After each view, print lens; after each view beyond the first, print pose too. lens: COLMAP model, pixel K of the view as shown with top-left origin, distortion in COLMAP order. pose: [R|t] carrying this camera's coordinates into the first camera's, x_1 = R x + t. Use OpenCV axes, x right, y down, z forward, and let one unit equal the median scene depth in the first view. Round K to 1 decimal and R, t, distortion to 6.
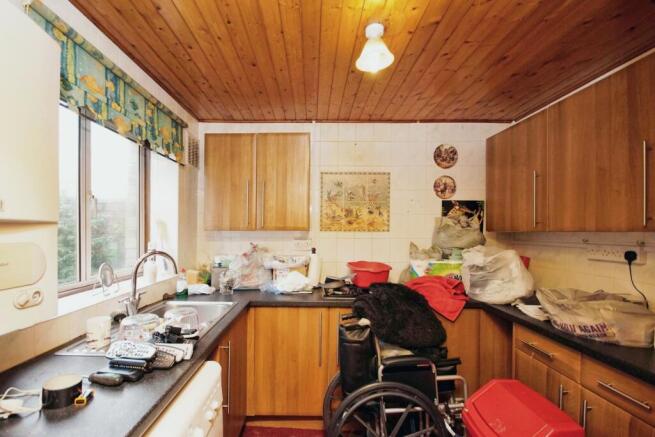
lens RADIAL K [[294.2, 0, 326.4], [0, 294.2, 232.1], [0, 0, 1]] dist [0.001445, -0.014975]
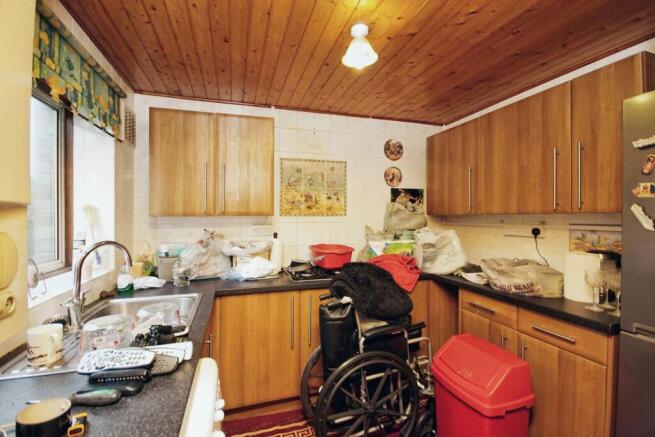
lens RADIAL K [[282.2, 0, 326.7], [0, 282.2, 217.7], [0, 0, 1]] dist [-0.000439, -0.012239]
pose [[0.950717, -0.010088, 0.309897, -0.211691], [0.009993, 0.999948, 0.001895, 0.002786], [-0.309900, 0.001295, 0.950768, 0.035228]]
